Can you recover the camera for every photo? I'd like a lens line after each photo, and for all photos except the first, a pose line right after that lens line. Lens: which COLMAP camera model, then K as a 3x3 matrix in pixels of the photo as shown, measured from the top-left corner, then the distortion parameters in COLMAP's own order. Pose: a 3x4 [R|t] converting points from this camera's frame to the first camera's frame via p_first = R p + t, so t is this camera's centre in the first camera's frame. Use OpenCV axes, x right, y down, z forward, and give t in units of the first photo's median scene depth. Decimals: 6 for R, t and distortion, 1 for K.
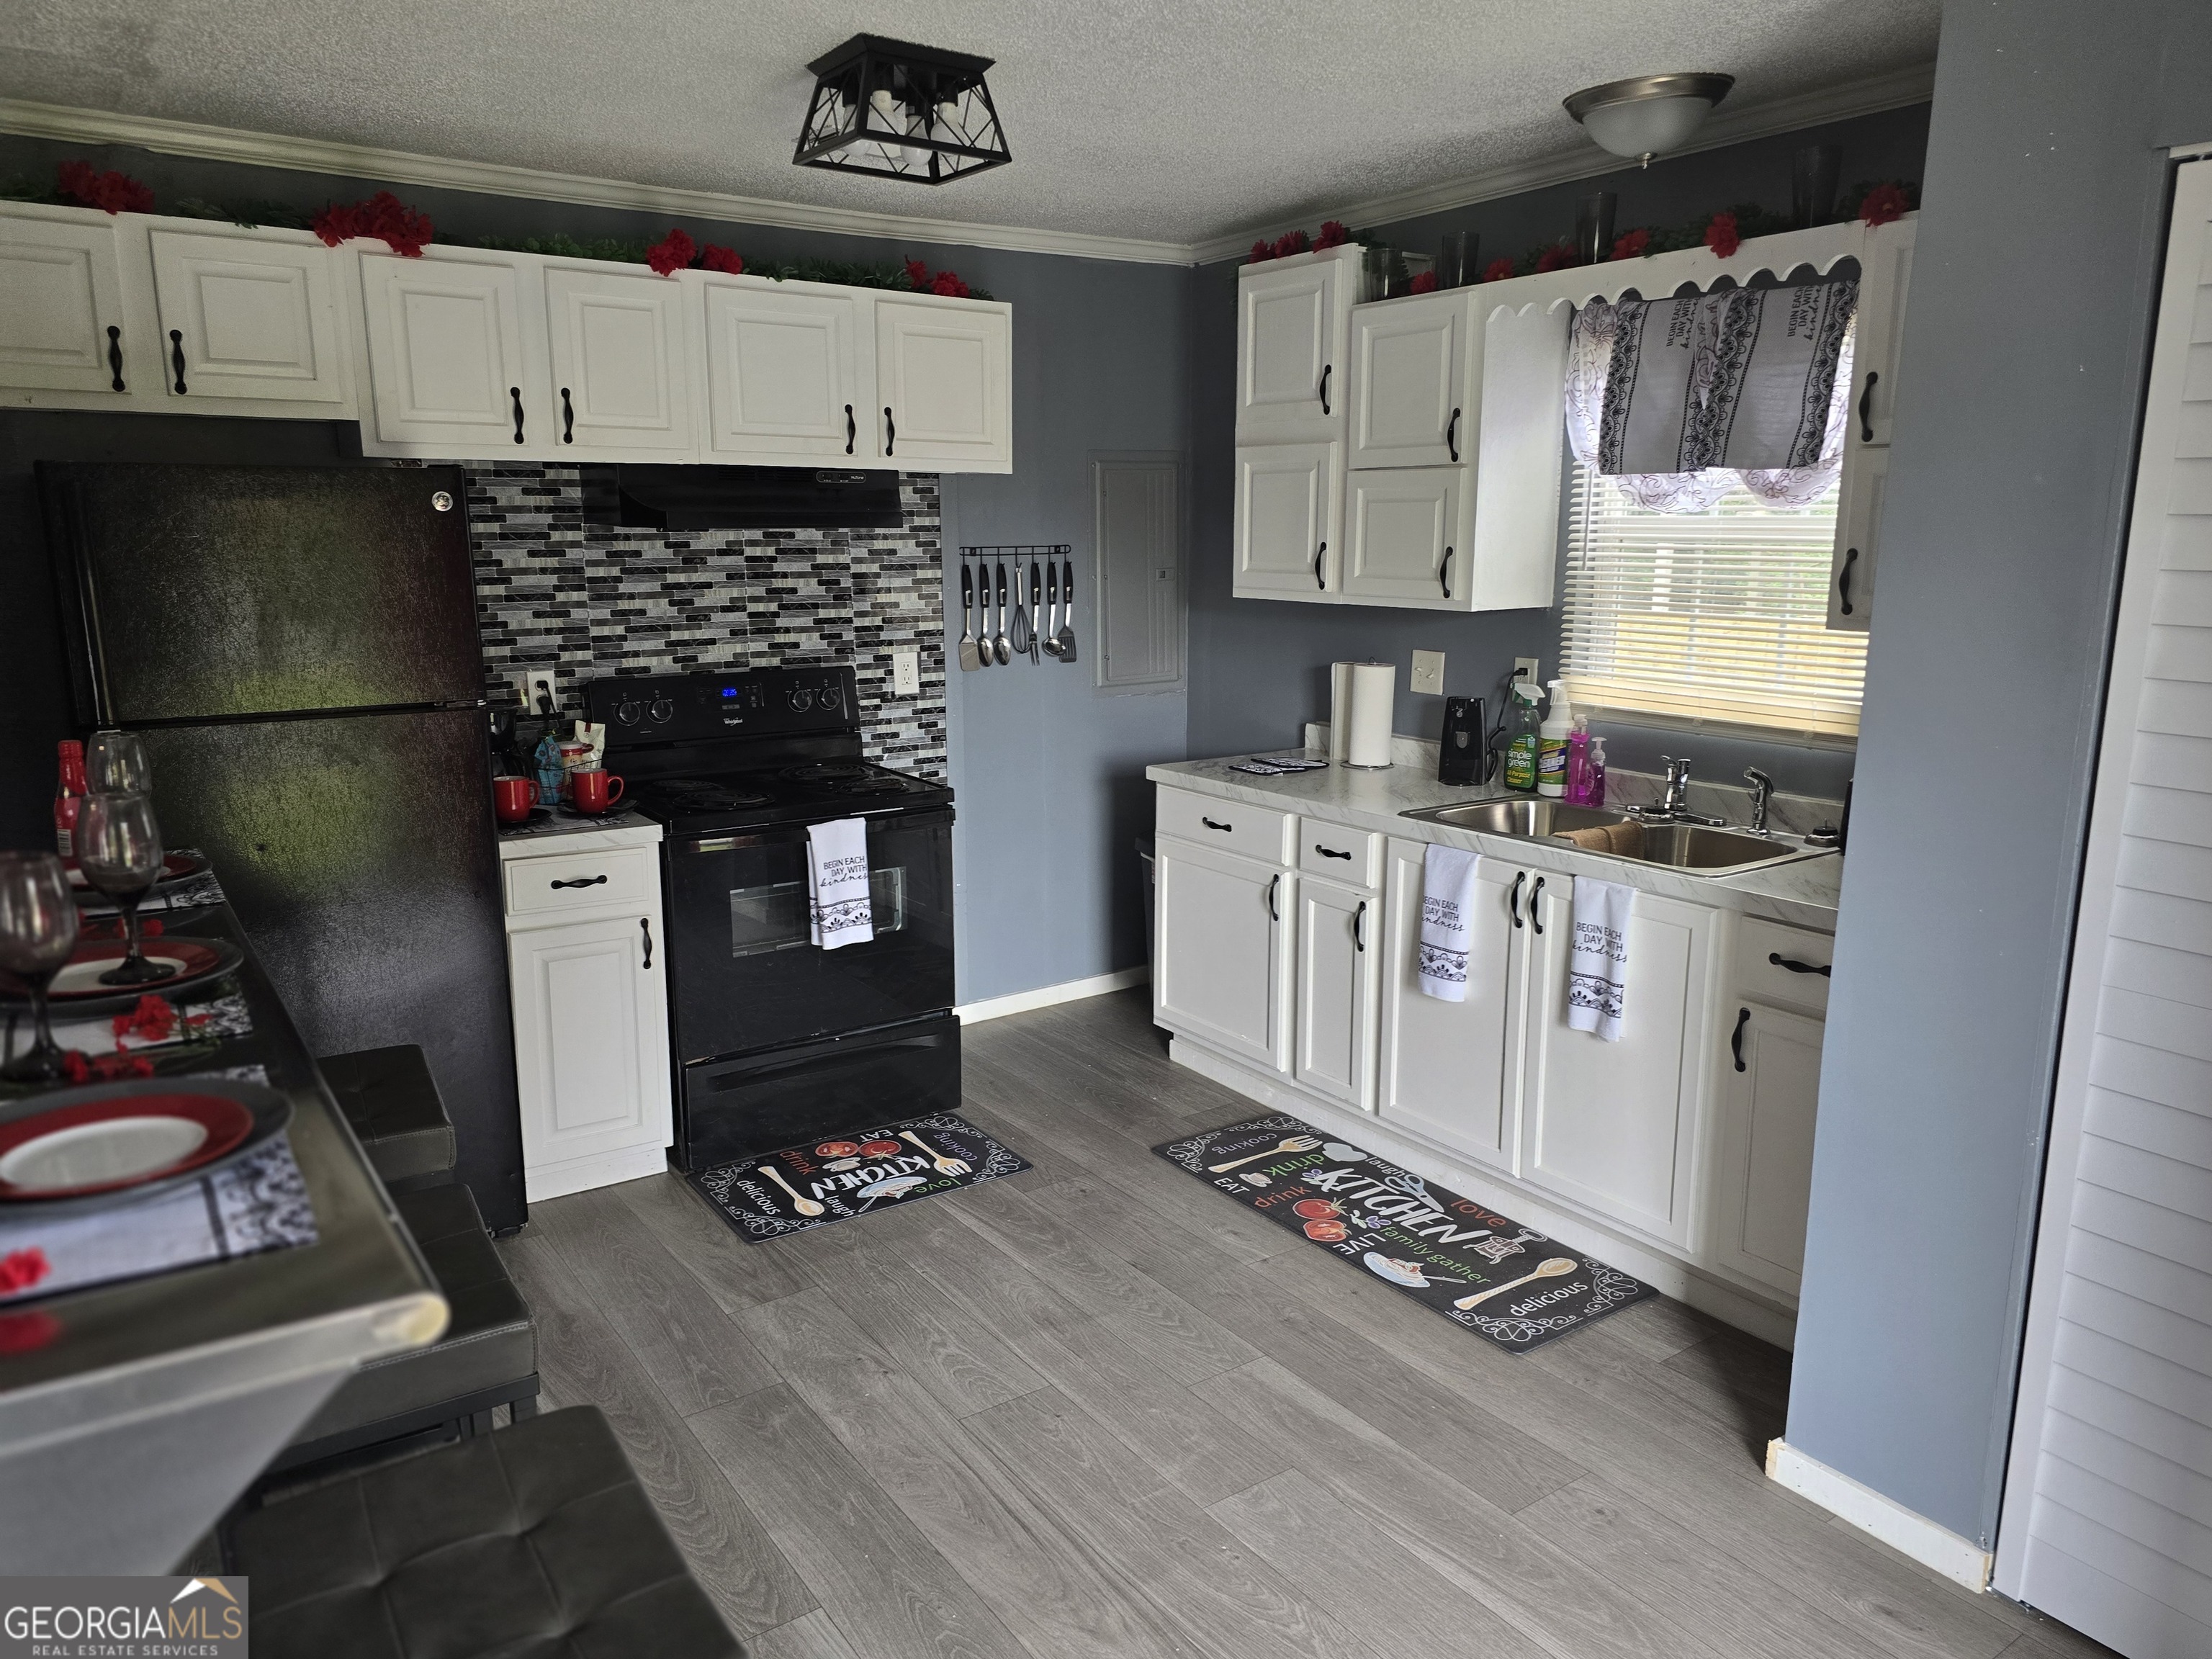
lens RADIAL K [[1506.8, 0, 1123.3], [0, 1506.8, 835.6], [0, 0, 1]] dist [0.080423, -0.077091]
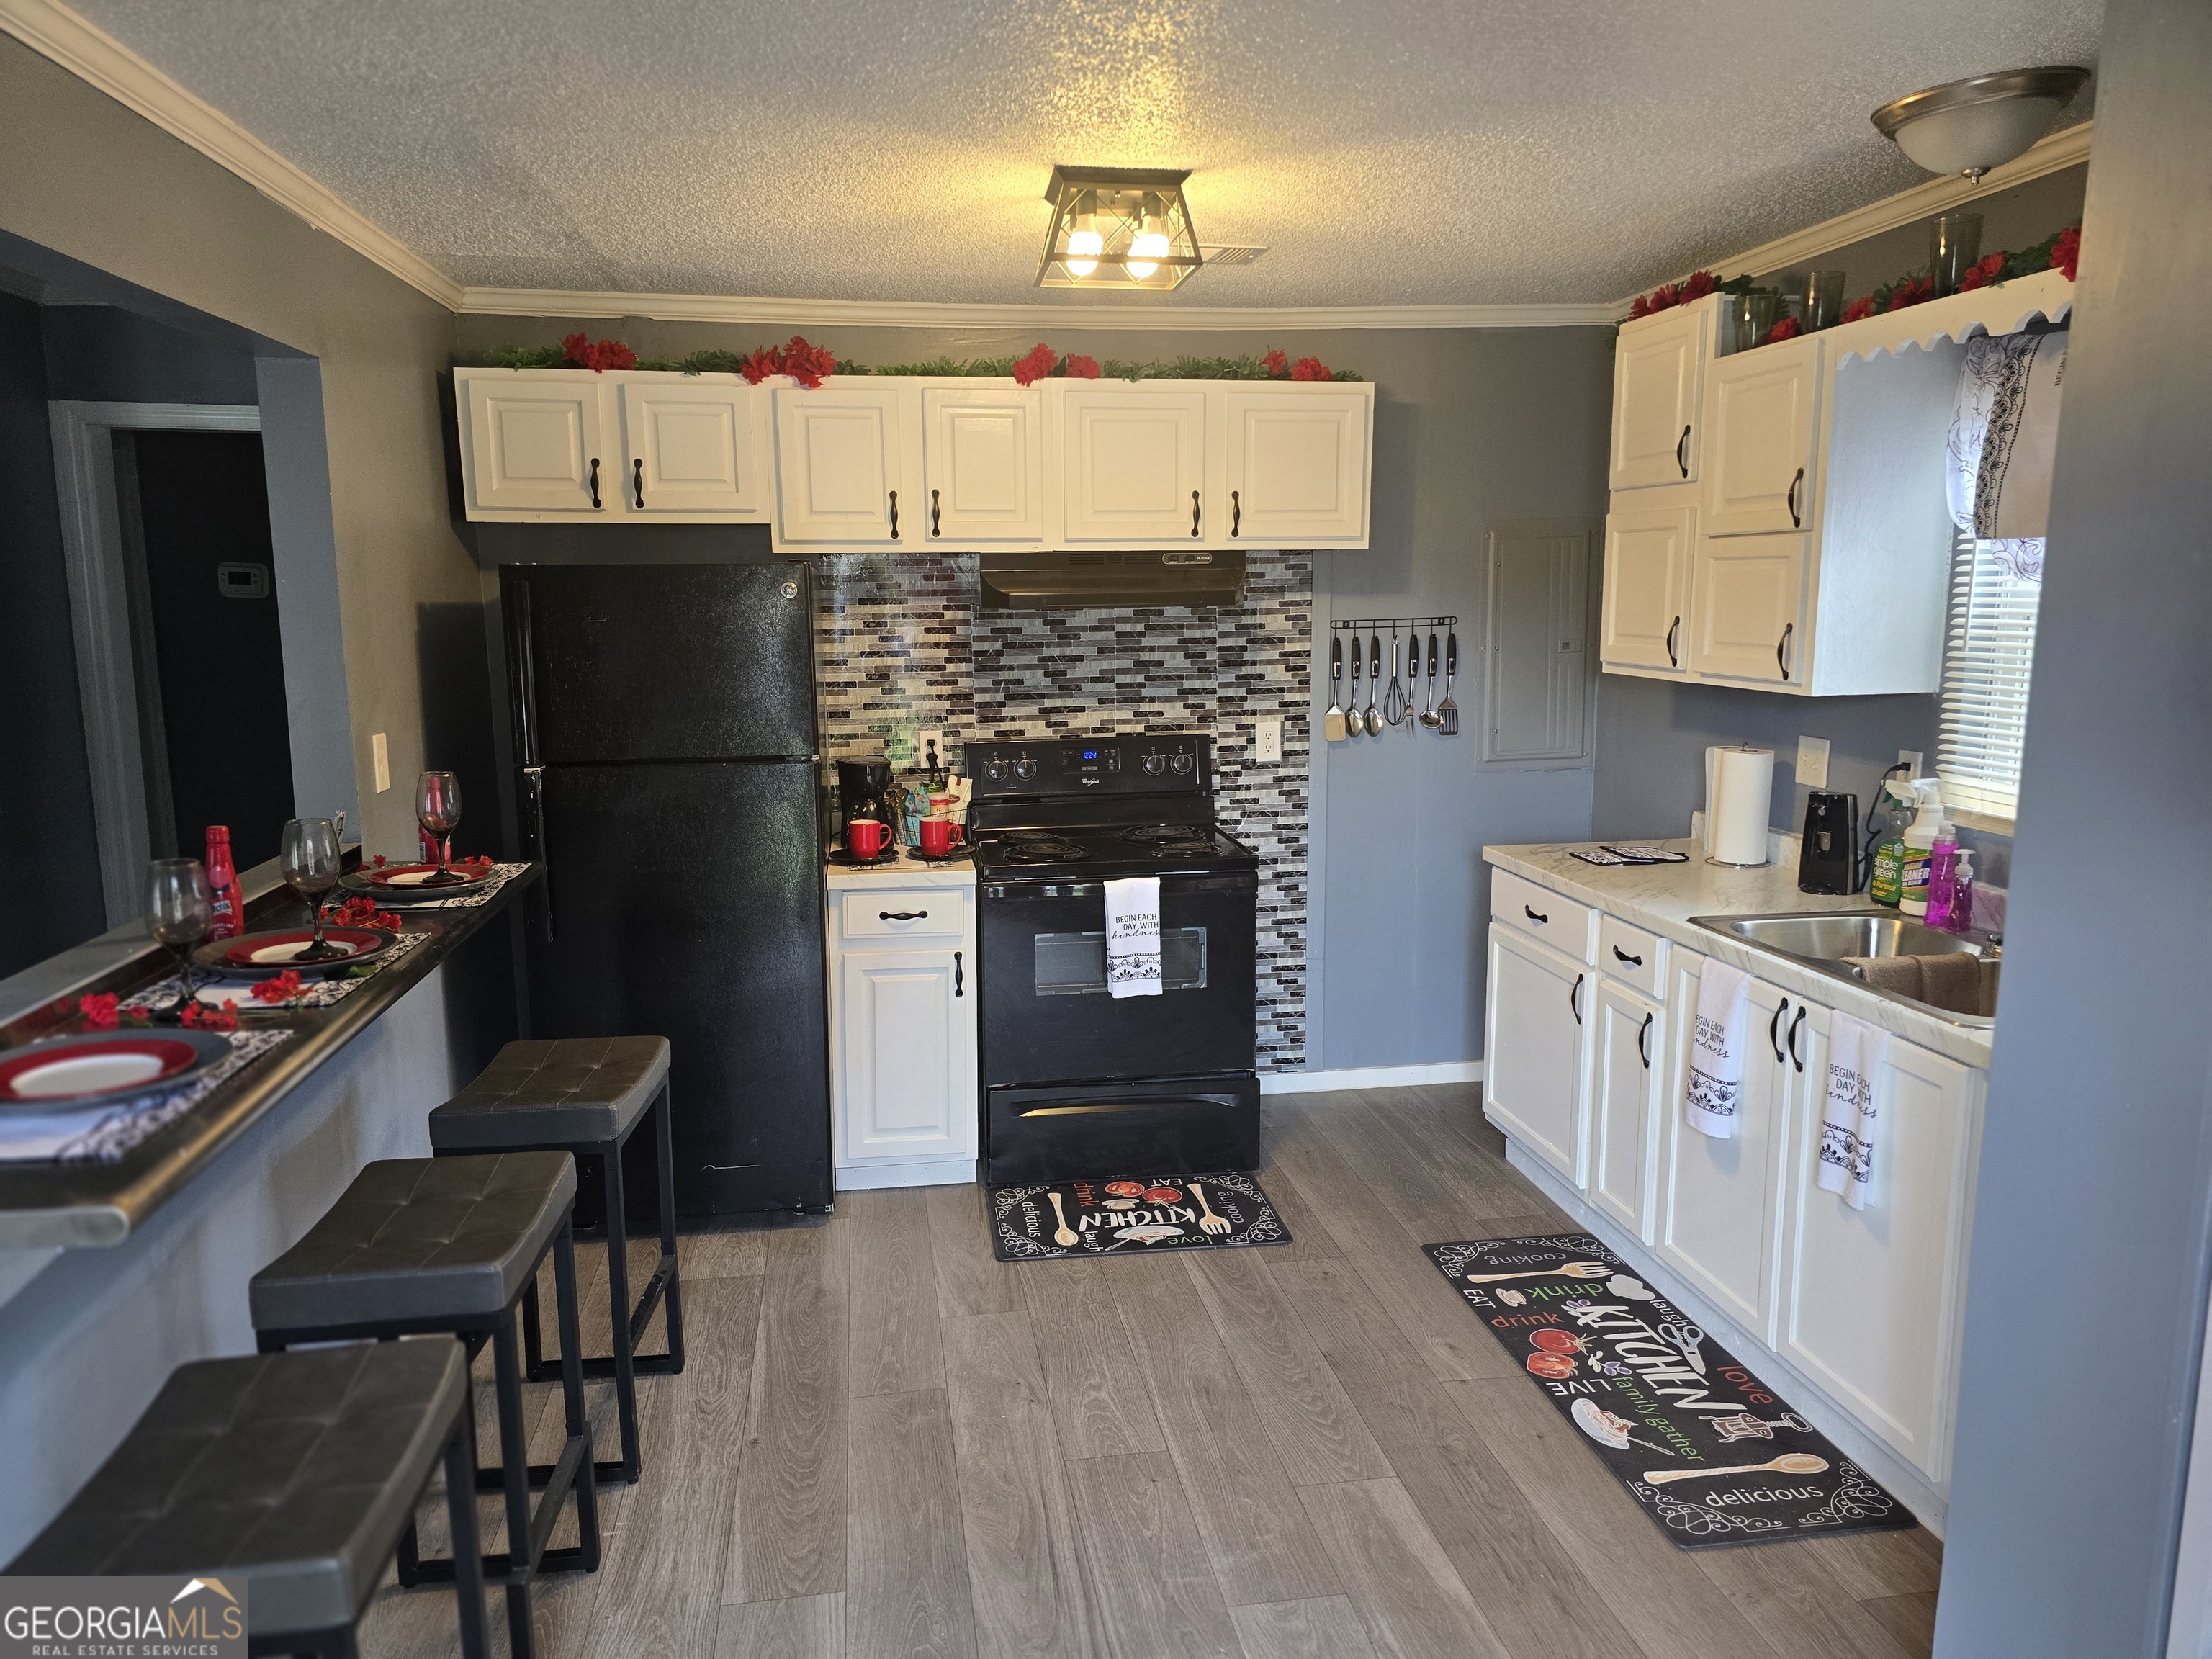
lens RADIAL K [[1506.8, 0, 1123.3], [0, 1506.8, 835.6], [0, 0, 1]] dist [0.080423, -0.077091]
pose [[0.895730, 0.060540, -0.440458, 0.256193], [-0.076298, 0.996920, -0.018137, -0.019708], [0.438003, 0.049851, 0.897590, 0.037700]]
